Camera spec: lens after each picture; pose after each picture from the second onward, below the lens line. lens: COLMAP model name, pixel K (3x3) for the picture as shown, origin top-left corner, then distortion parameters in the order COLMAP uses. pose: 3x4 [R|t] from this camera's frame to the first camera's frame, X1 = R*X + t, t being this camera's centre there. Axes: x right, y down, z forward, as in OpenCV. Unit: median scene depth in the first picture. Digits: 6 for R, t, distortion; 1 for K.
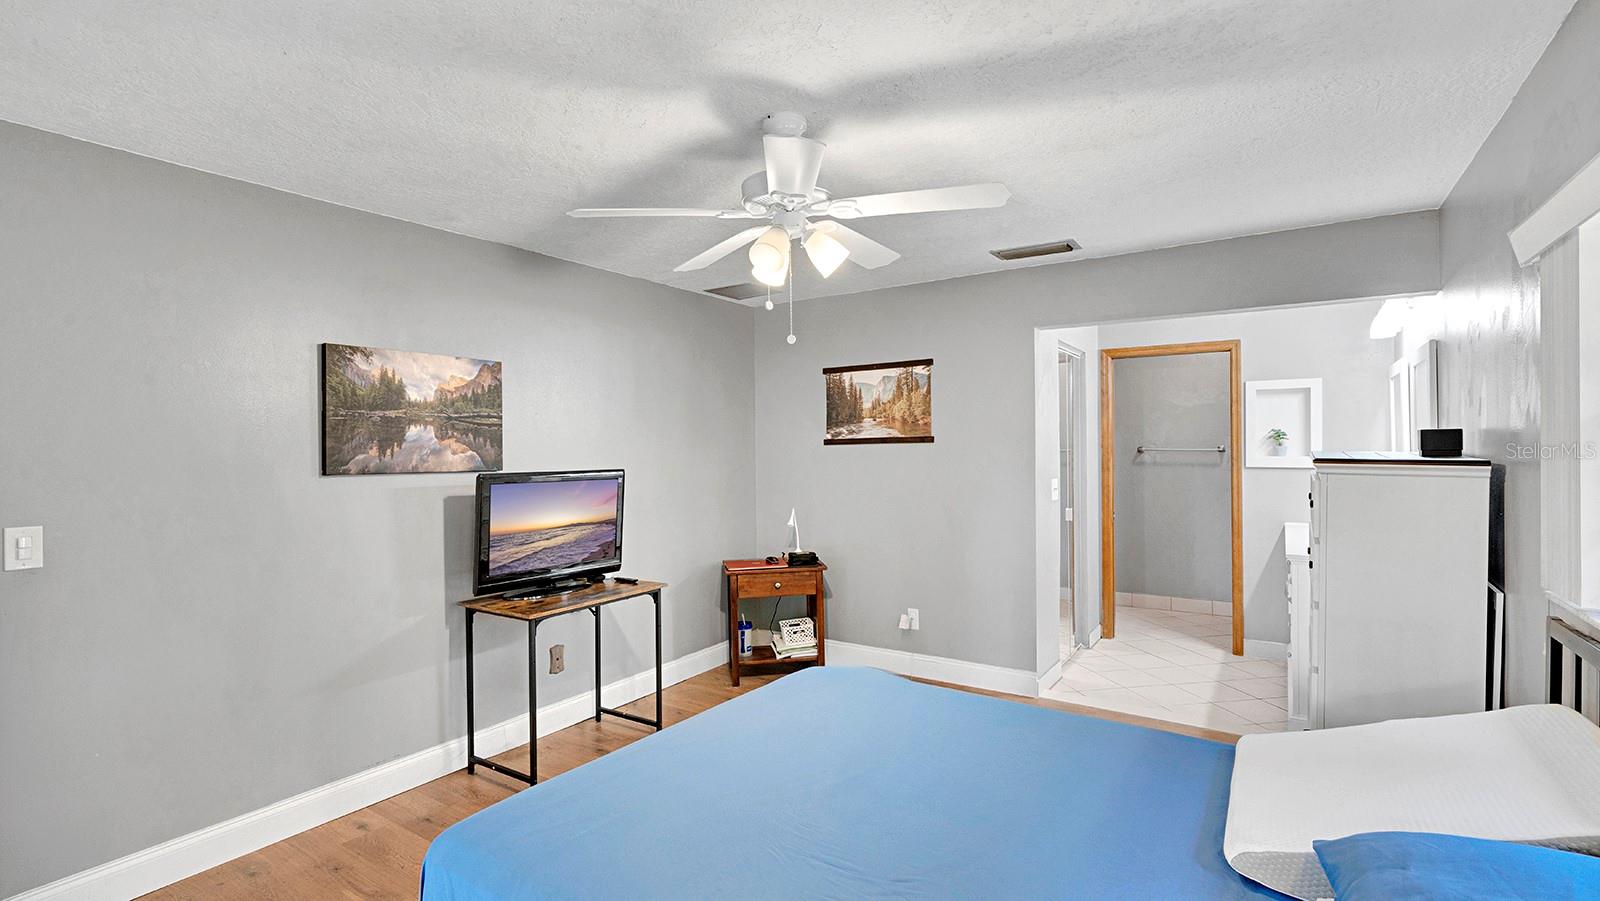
lens RADIAL K [[736.1, 0, 799.3], [0, 736.1, 447.6], [0, 0, 1]] dist [0.001544, 0.000326]
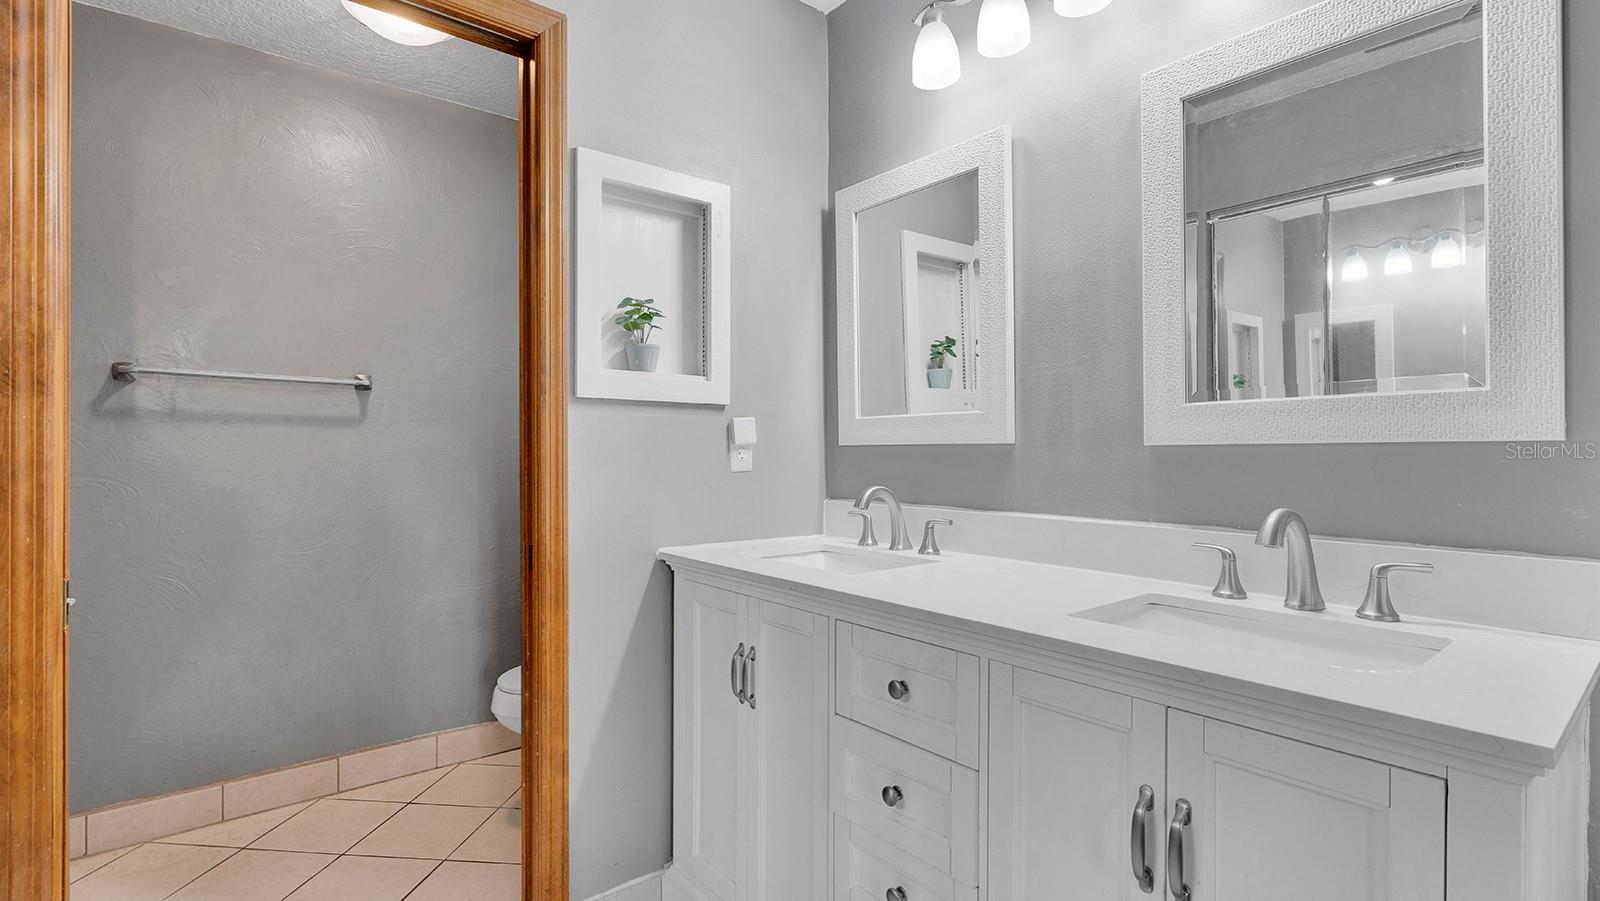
lens RADIAL K [[736.1, 0, 797.6], [0, 736.1, 443.4], [0, 0, 1]] dist [0.001544, 0.000326]
pose [[0.292414, 0.002354, 0.956289, 0.242457], [0.005435, 0.999977, -0.004124, 0.038802], [-0.956276, 0.006403, 0.292394, 0.629672]]
